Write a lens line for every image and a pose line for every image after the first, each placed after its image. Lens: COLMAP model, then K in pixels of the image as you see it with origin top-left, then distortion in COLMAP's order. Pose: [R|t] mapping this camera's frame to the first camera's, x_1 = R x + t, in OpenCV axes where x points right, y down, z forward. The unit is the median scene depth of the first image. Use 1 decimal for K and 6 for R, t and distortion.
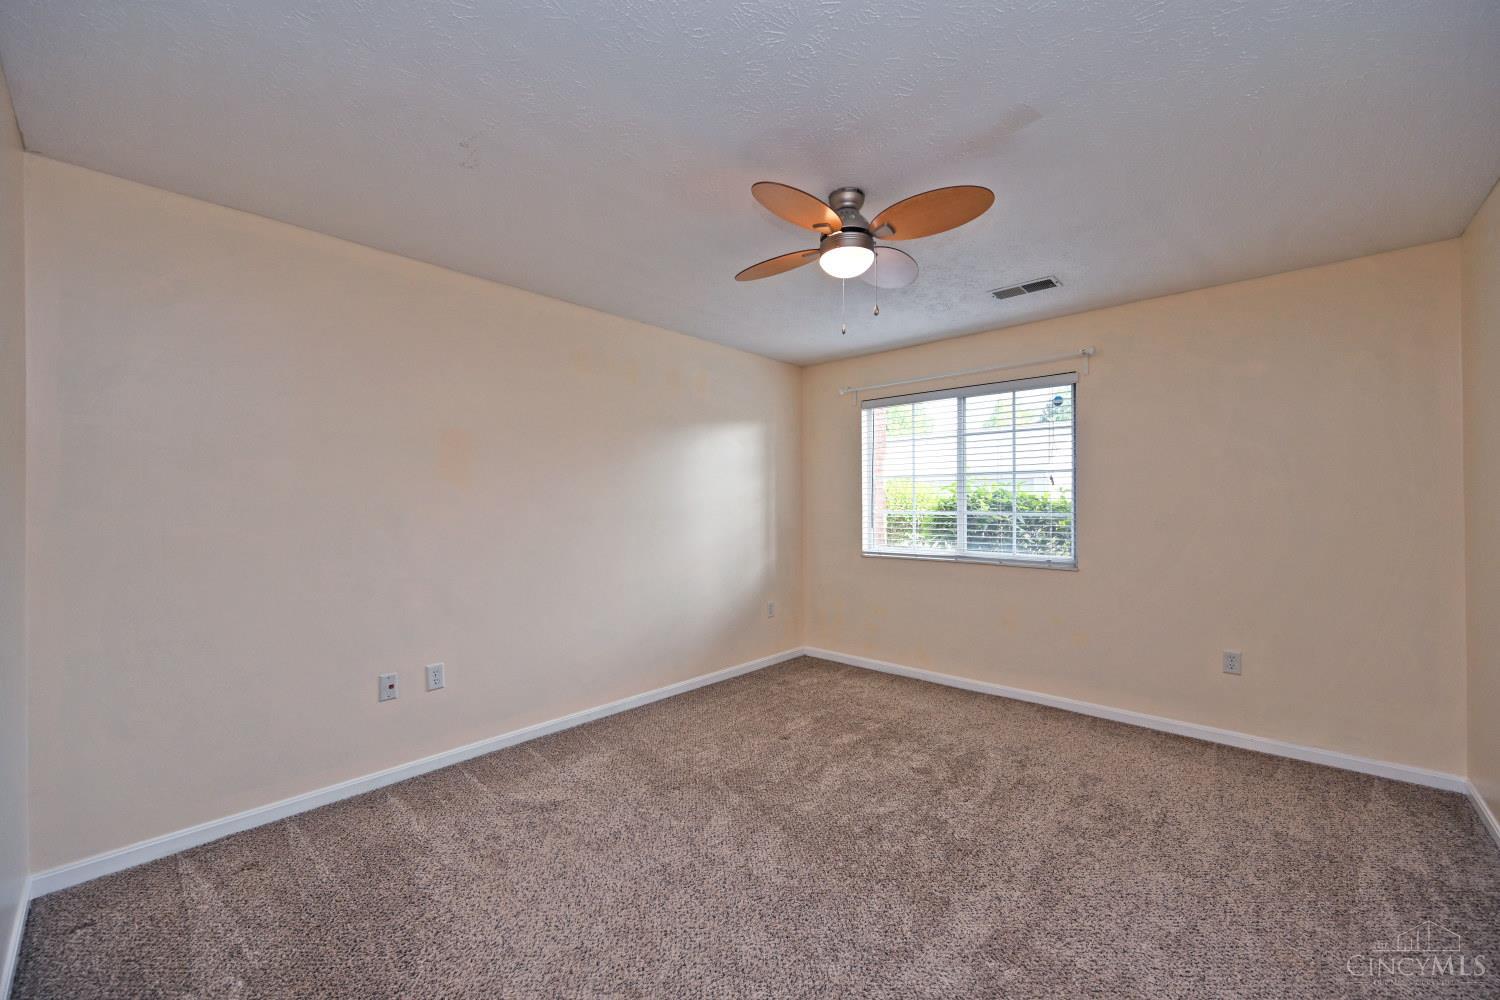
lens RADIAL K [[590.8, 0, 743.9], [0, 590.8, 496.4], [0, 0, 1]] dist [0.001372, 0.000046]
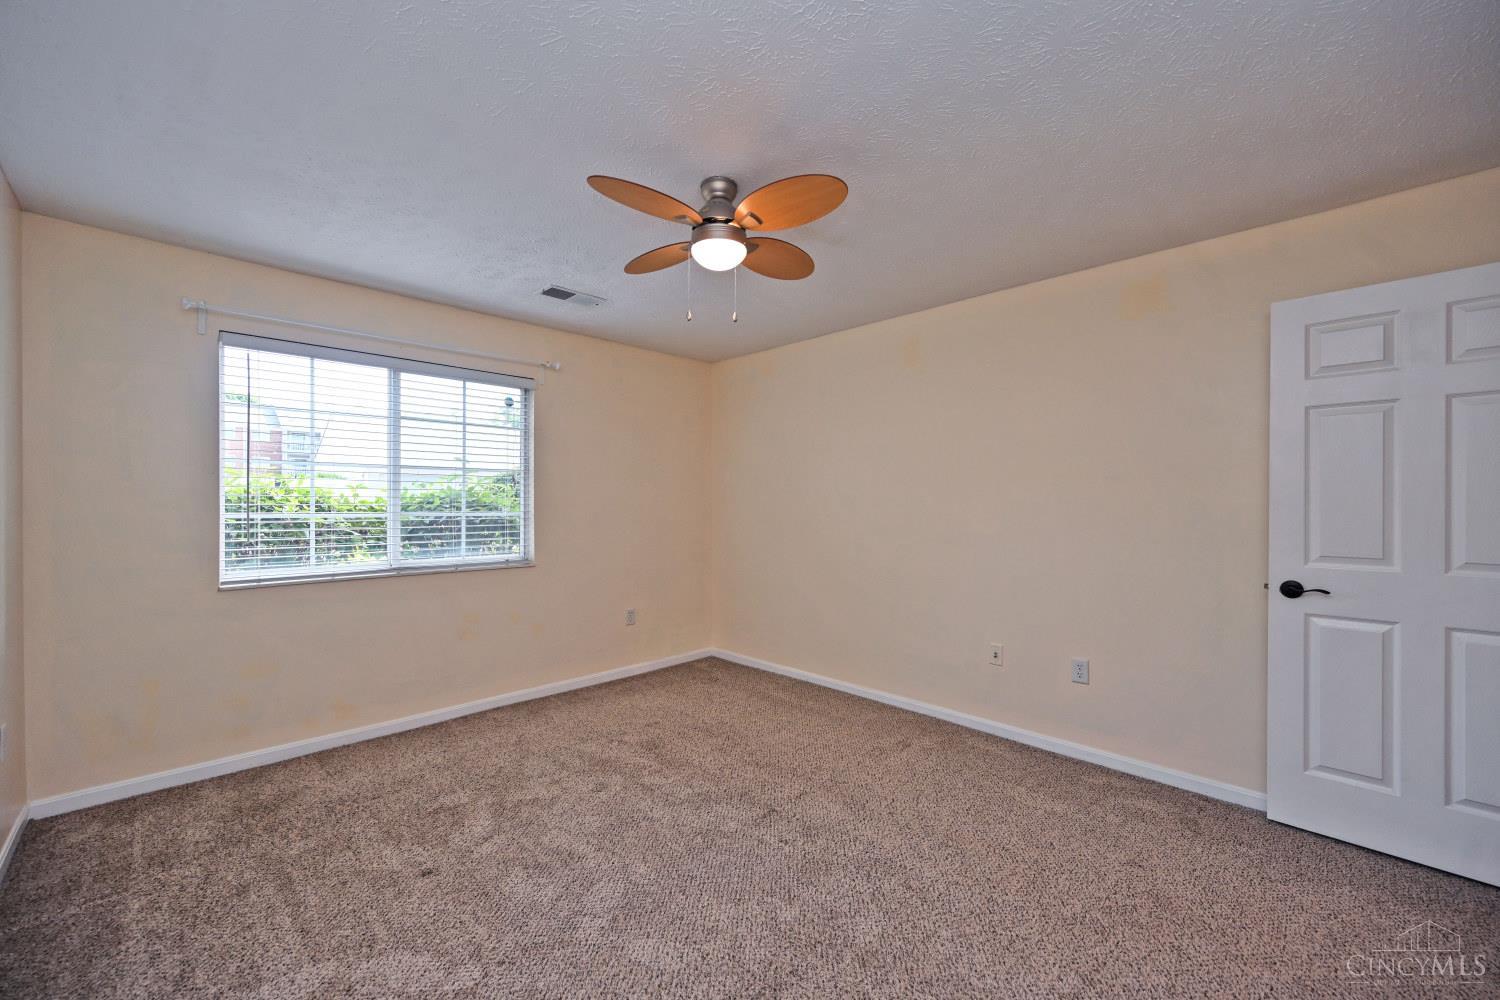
lens RADIAL K [[587.5, 0, 753.6], [0, 587.5, 502.7], [0, 0, 1]] dist [-0.001322, 0.000074]
pose [[0.035760, 0.009680, 0.999314, -0.439613], [-0.008765, 0.999918, -0.009372, 0.016705], [-0.999322, -0.008424, 0.035842, 0.517990]]
